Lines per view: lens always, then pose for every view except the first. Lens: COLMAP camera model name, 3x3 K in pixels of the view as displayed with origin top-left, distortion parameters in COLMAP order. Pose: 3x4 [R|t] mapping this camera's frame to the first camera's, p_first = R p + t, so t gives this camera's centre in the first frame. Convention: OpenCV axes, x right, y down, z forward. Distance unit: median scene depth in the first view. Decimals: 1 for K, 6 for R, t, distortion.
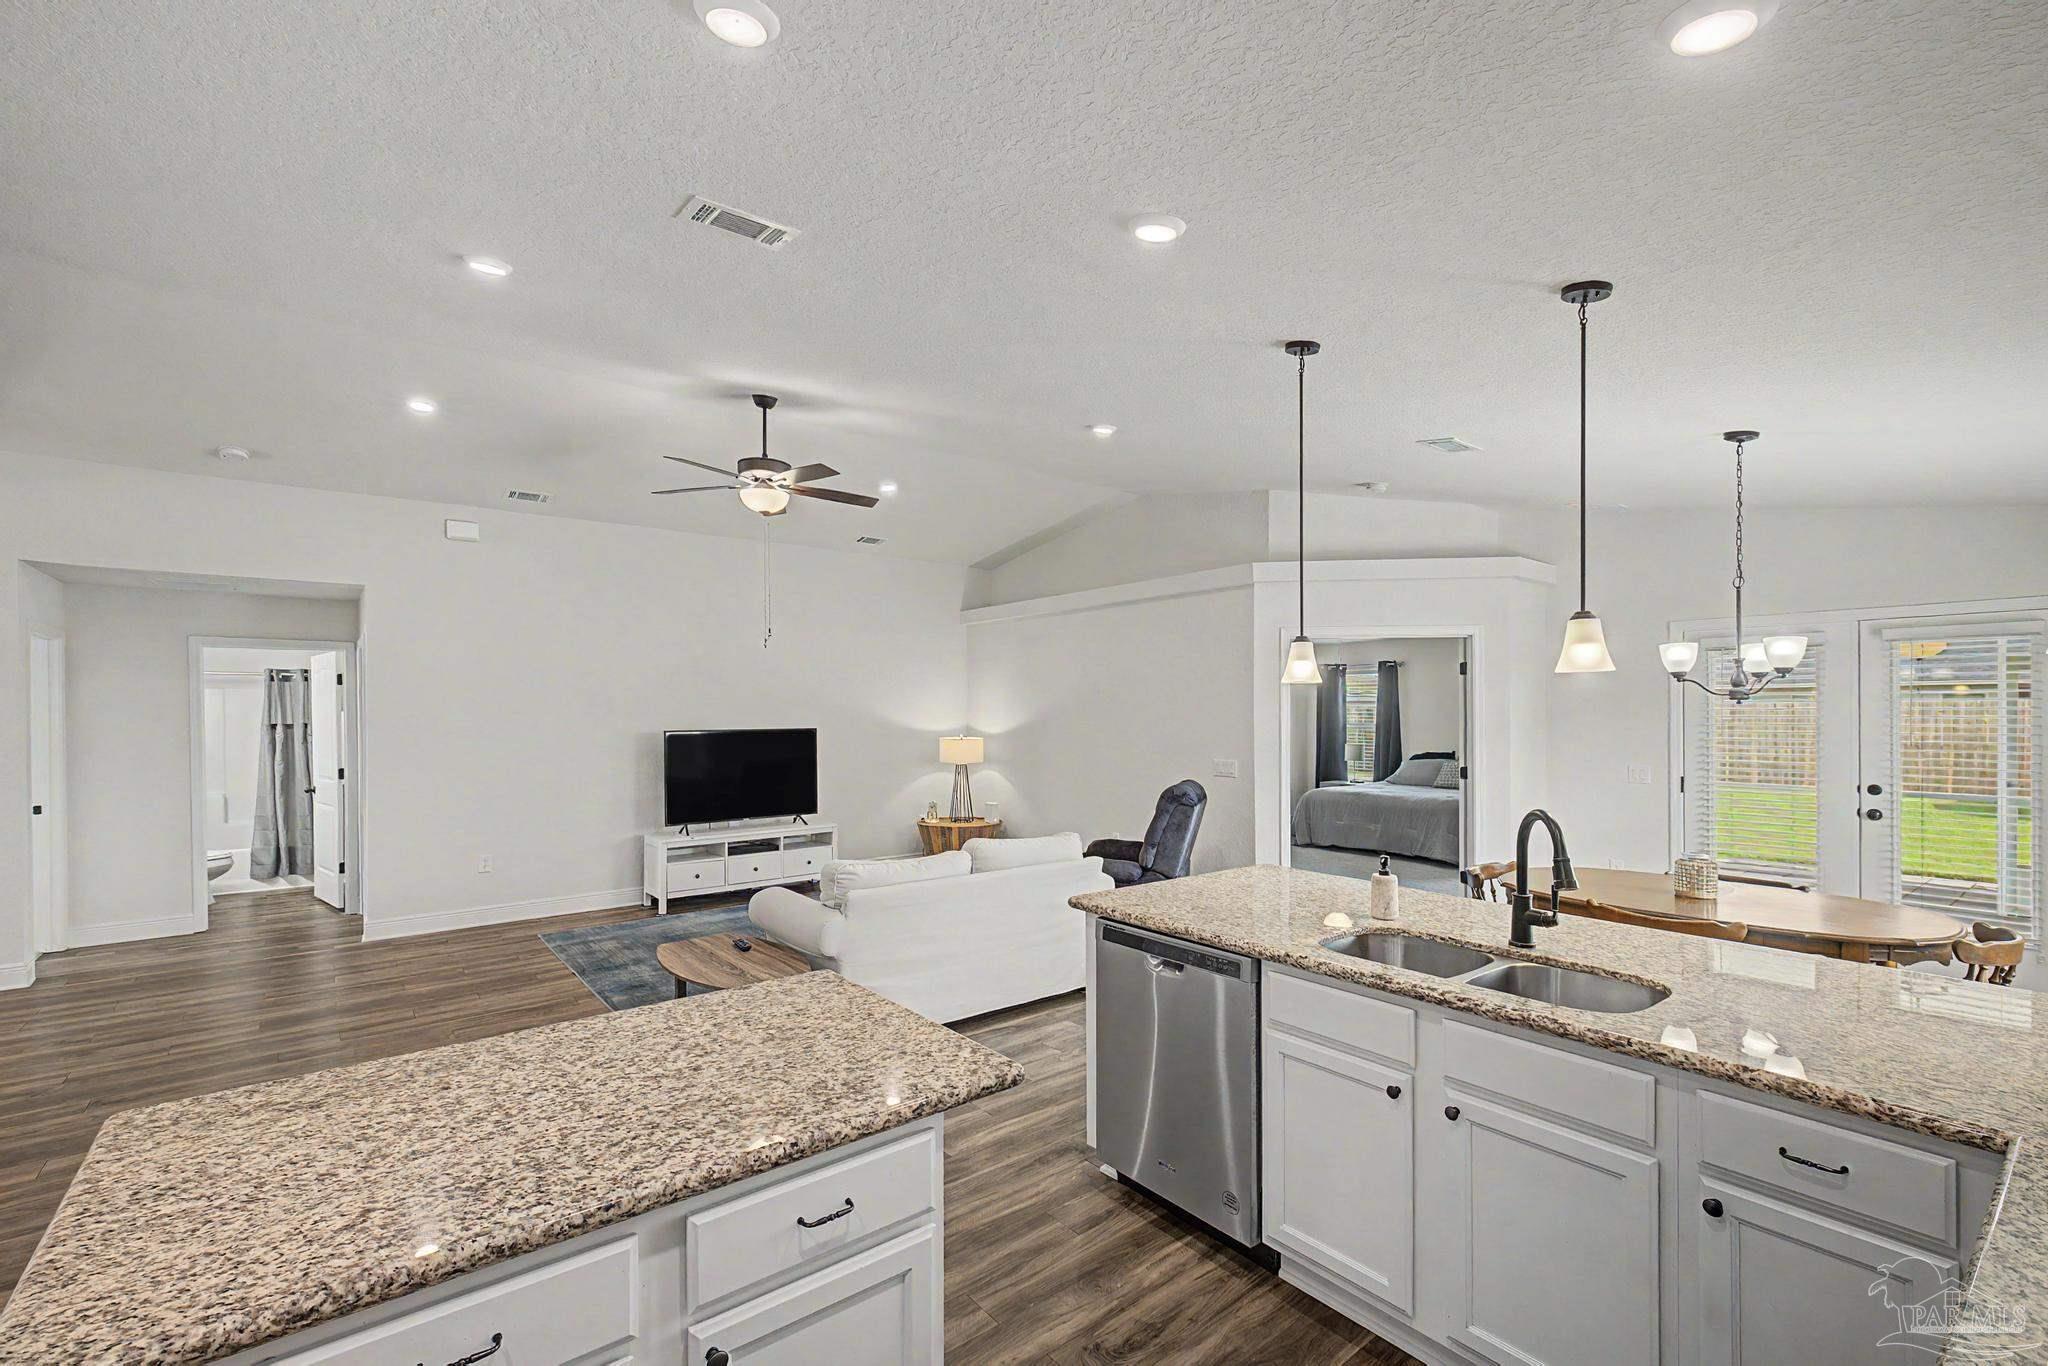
lens RADIAL K [[887.0, 0, 1016.2], [0, 887.0, 717.4], [0, 0, 1]] dist [0.011238, -0.000335]
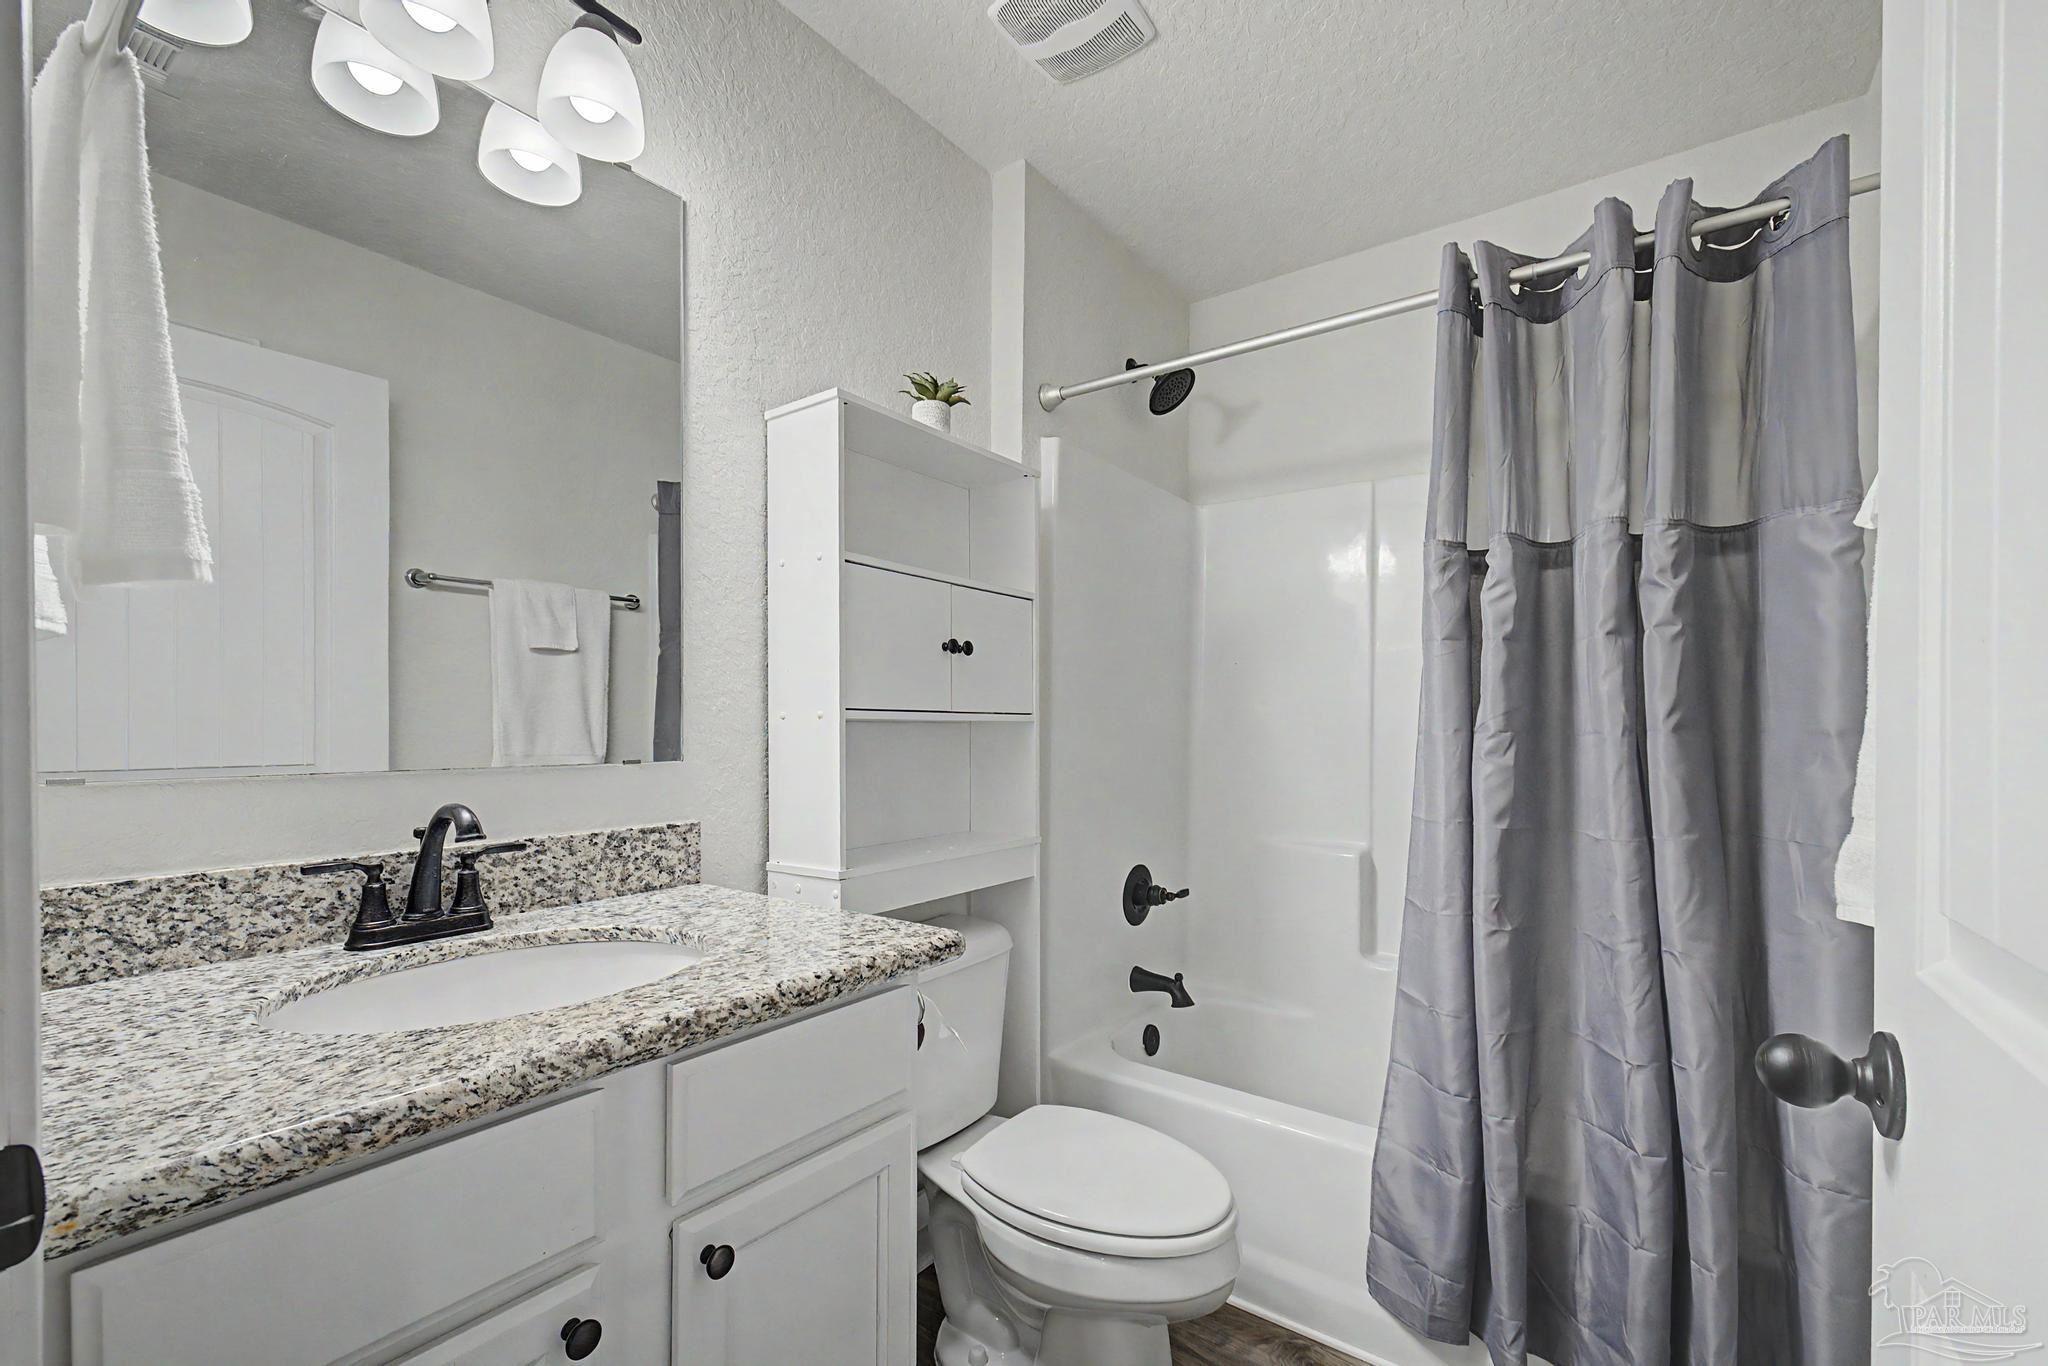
lens RADIAL K [[872.7, 0, 1021.7], [0, 872.7, 720.7], [0, 0, 1]] dist [0.003735, -0.000008]
pose [[0.249083, 0.011284, -0.968416, -0.847798], [-0.008729, 0.999918, 0.009406, 0.057524], [0.968443, 0.006111, 0.249161, 1.083650]]
